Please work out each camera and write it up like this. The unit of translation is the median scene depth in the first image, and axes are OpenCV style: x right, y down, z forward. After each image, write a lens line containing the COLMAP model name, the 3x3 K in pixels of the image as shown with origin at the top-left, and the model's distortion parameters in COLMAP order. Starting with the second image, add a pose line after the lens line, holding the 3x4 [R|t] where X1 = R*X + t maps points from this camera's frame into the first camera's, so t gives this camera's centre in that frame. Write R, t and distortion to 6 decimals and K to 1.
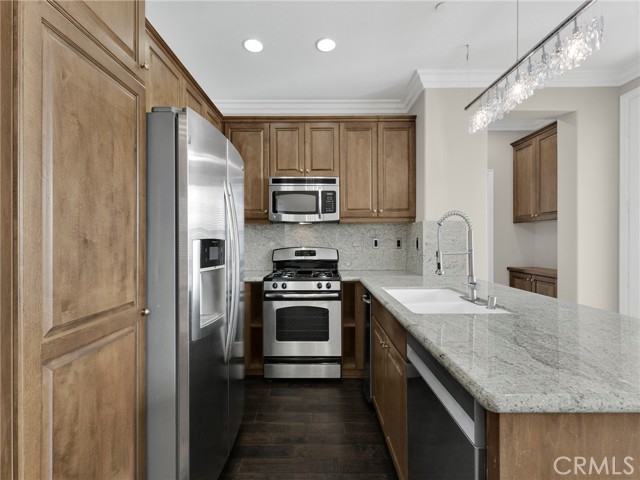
lens RADIAL K [[287.9, 0, 319.8], [0, 287.9, 241.0], [0, 0, 1]] dist [0.001949, -0.000164]
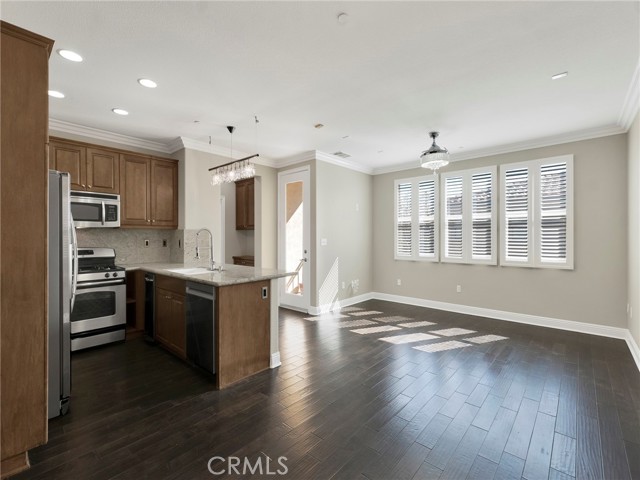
lens RADIAL K [[287.9, 0, 318.5], [0, 287.9, 236.2], [0, 0, 1]] dist [0.001949, -0.000164]
pose [[0.668042, 0.003197, 0.744117, -0.337951], [0.003421, 0.999967, -0.007368, -0.015477], [-0.744116, 0.007468, 0.668009, -0.637253]]
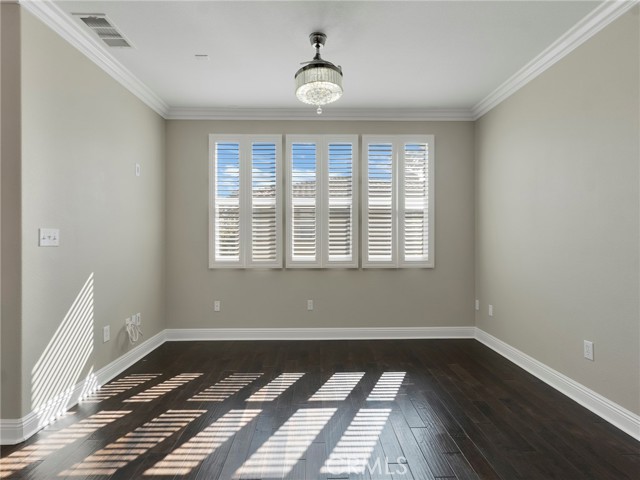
lens RADIAL K [[301.1, 0, 318.6], [0, 301.1, 237.3], [0, 0, 1]] dist [0.005394, -0.000060]
pose [[-0.016407, -0.000977, 0.999865, 0.327923], [0.006066, 0.999981, 0.001077, 0.009544], [-0.999847, 0.006083, -0.016401, -0.060579]]
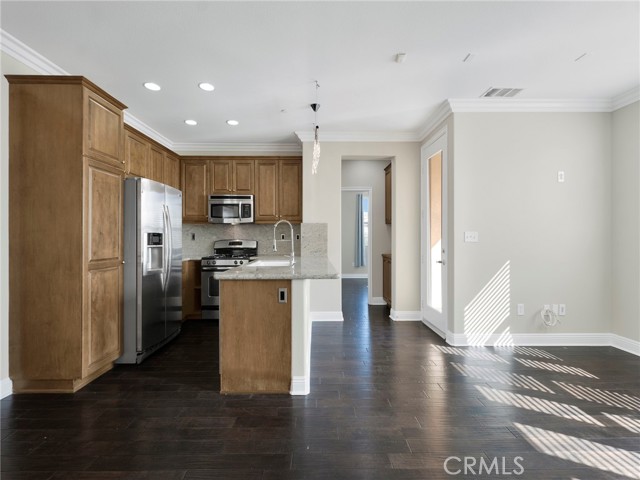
lens RADIAL K [[287.9, 0, 318.9], [0, 287.9, 236.6], [0, 0, 1]] dist [0.001949, -0.000164]
pose [[0.999922, 0.000784, 0.012501, 0.437188], [-0.000714, 0.999984, -0.005596, 0.016904], [-0.012506, 0.005586, 0.999906, -0.625743]]
